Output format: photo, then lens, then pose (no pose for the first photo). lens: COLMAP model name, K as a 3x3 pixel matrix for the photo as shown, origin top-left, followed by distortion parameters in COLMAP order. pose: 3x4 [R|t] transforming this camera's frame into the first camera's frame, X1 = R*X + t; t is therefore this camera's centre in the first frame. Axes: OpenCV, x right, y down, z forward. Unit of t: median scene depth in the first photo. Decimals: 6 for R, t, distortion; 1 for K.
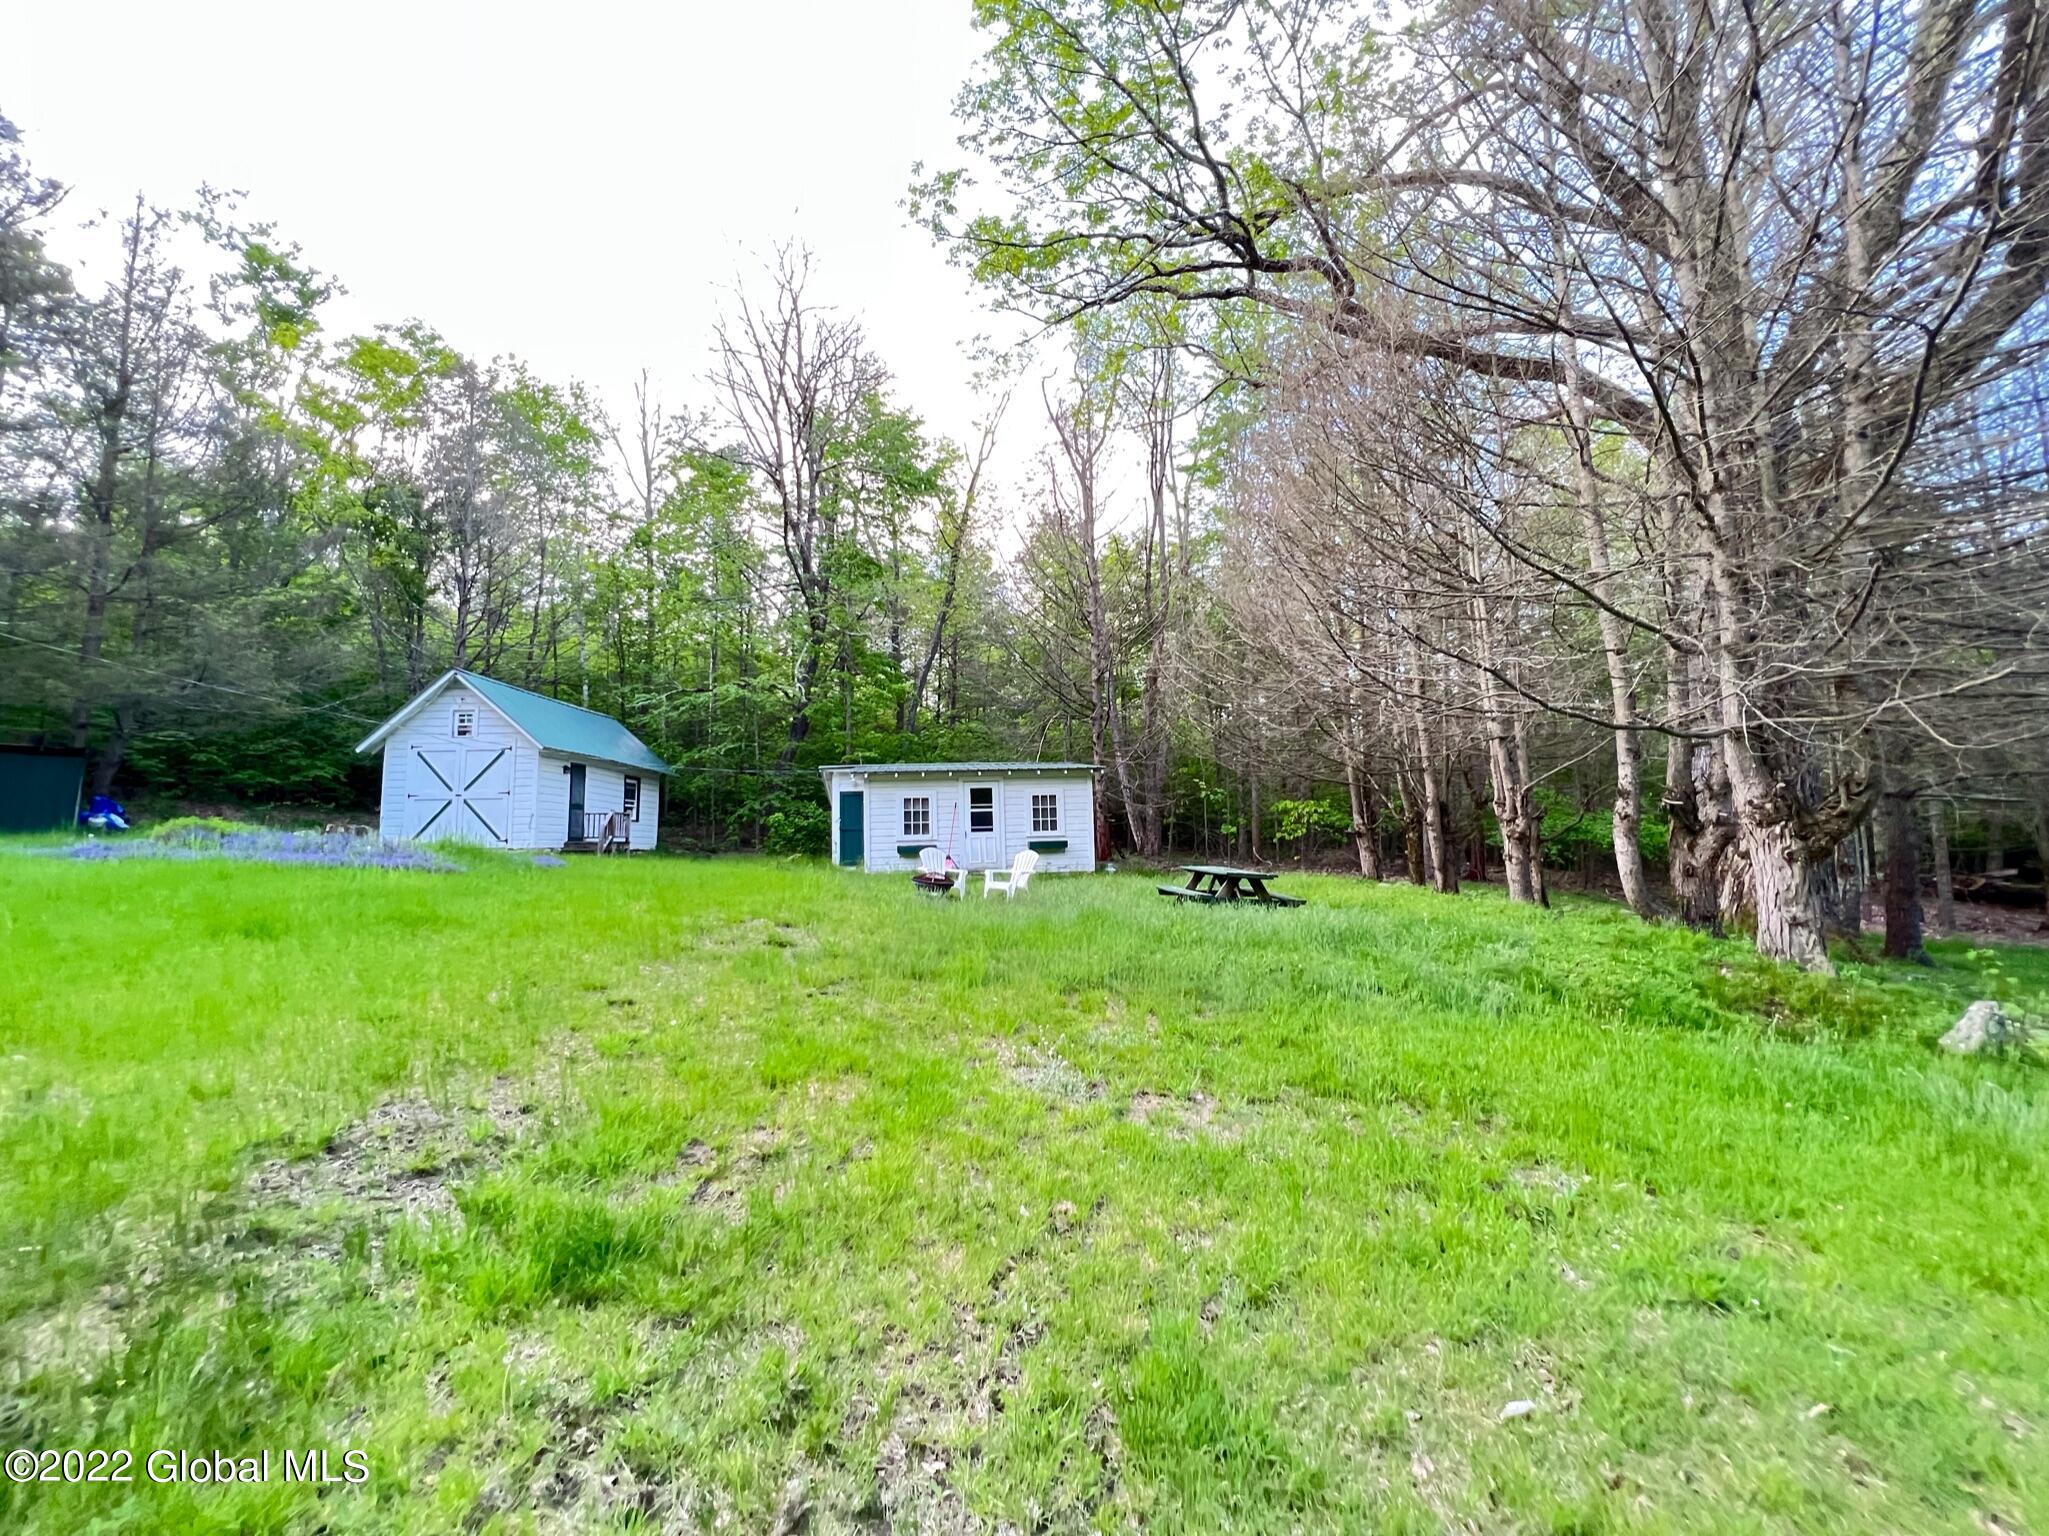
lens RADIAL K [[814.3, 0, 1021.3], [0, 814.3, 770.5], [0, 0, 1]] dist [-0.000873, -0.000203]
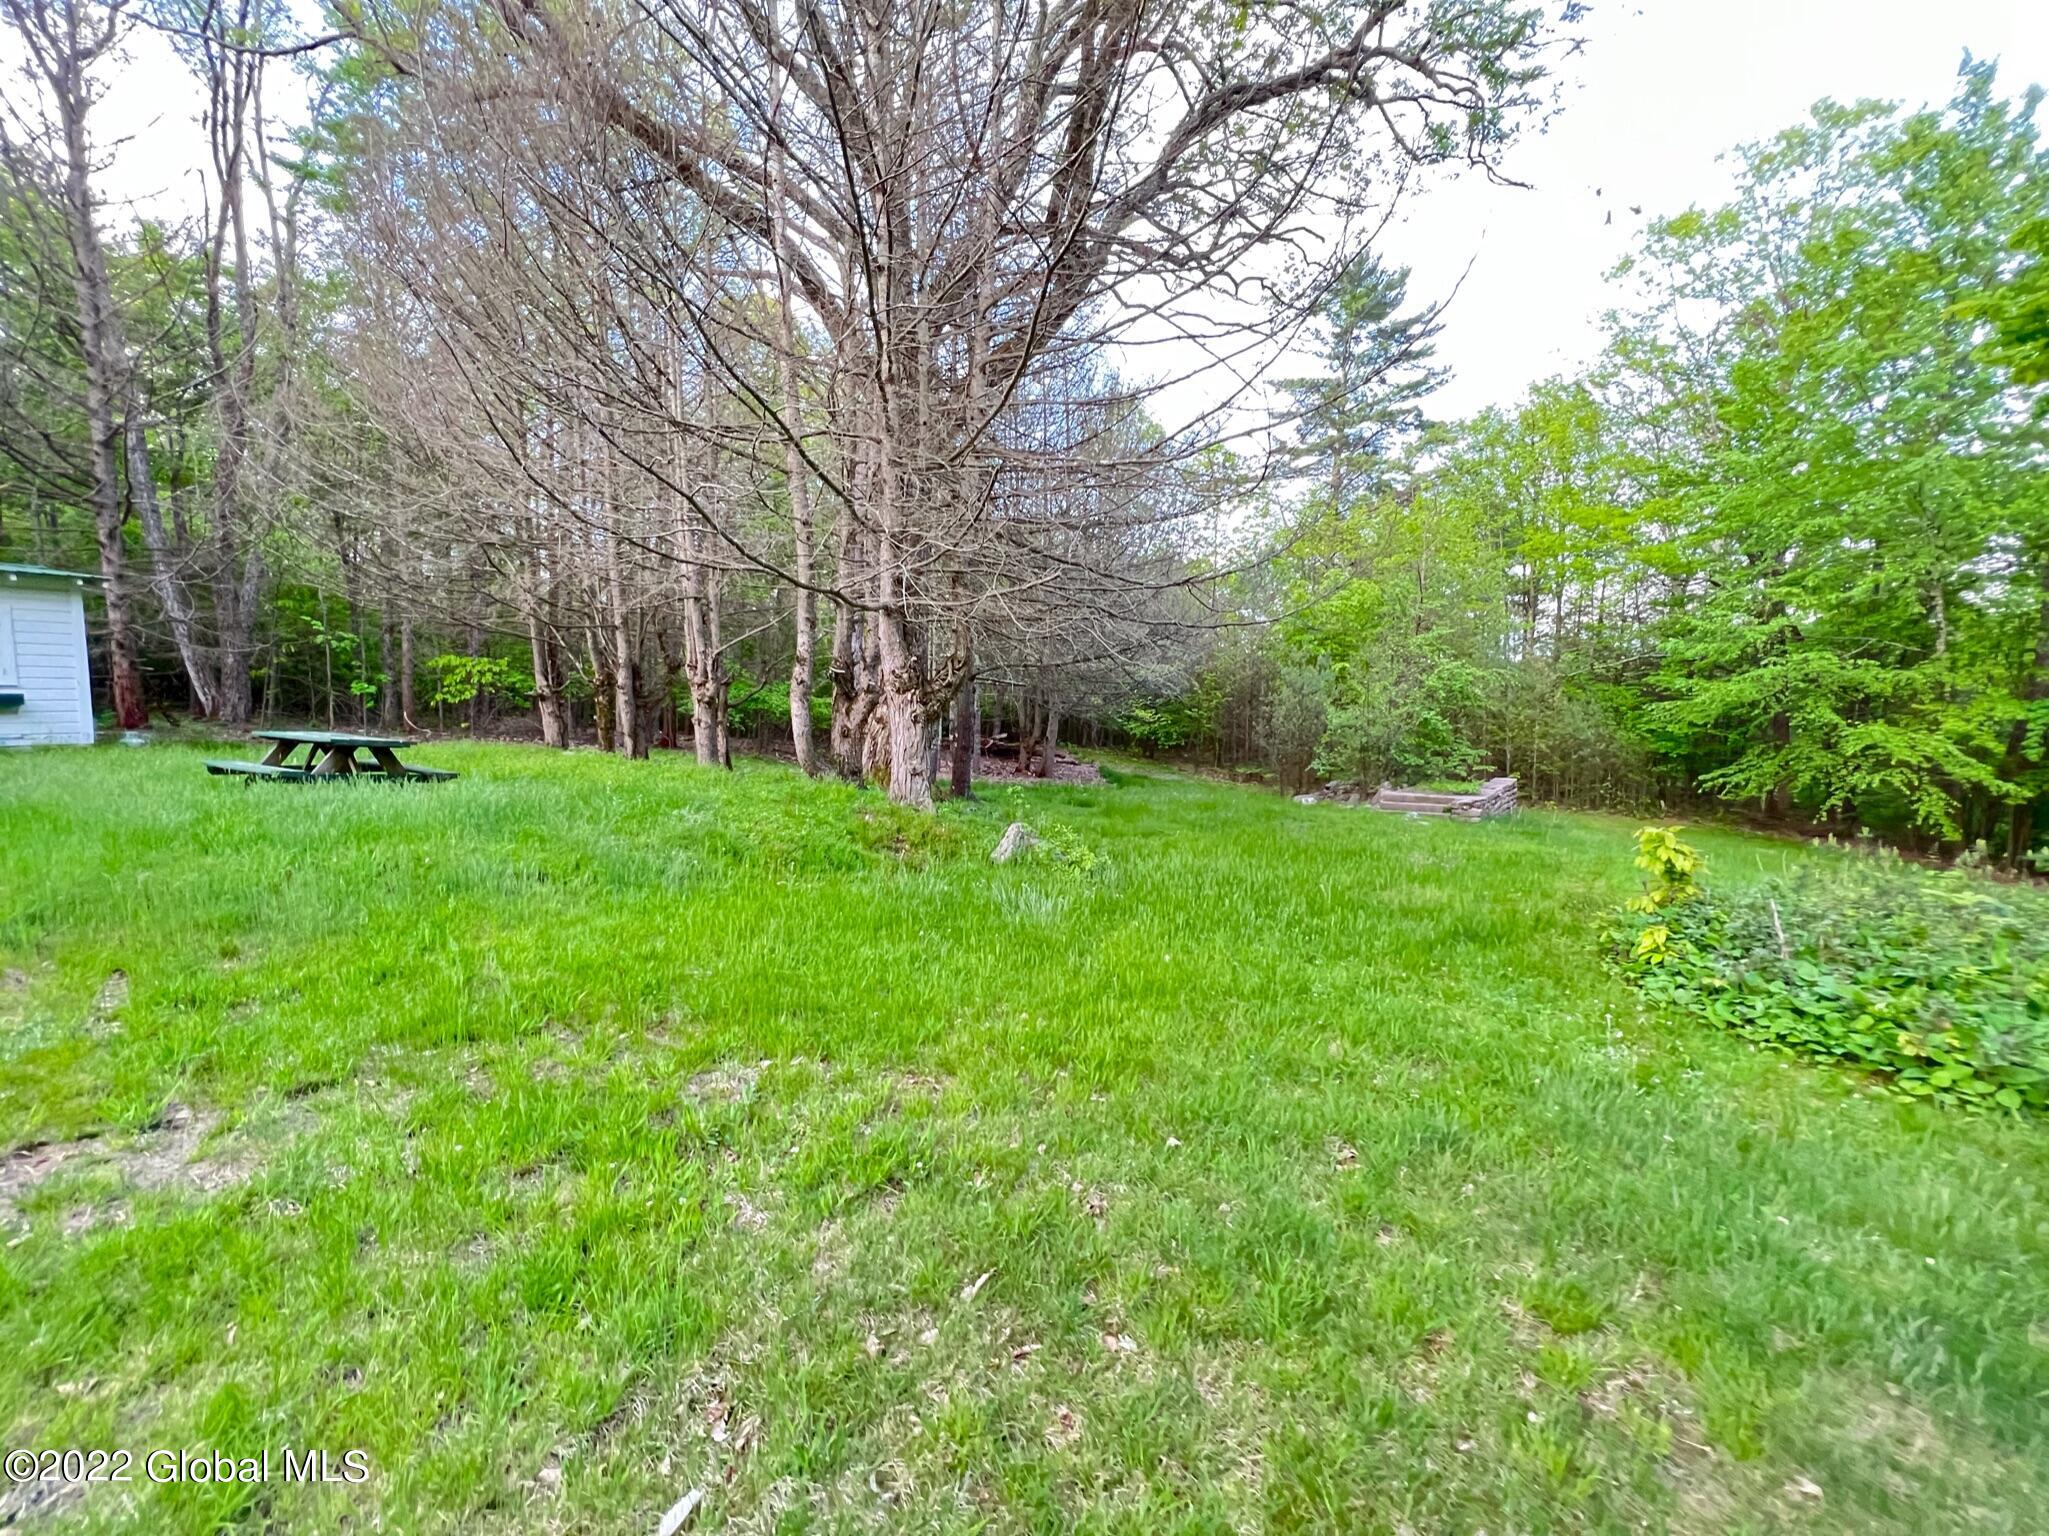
lens RADIAL K [[814.3, 0, 1021.3], [0, 814.3, 770.5], [0, 0, 1]] dist [-0.000873, -0.000203]
pose [[0.610419, -0.039887, 0.791074, 0.062975], [-0.085233, 0.989625, 0.115666, 0.020706], [-0.787480, -0.138030, 0.600686, 0.103719]]
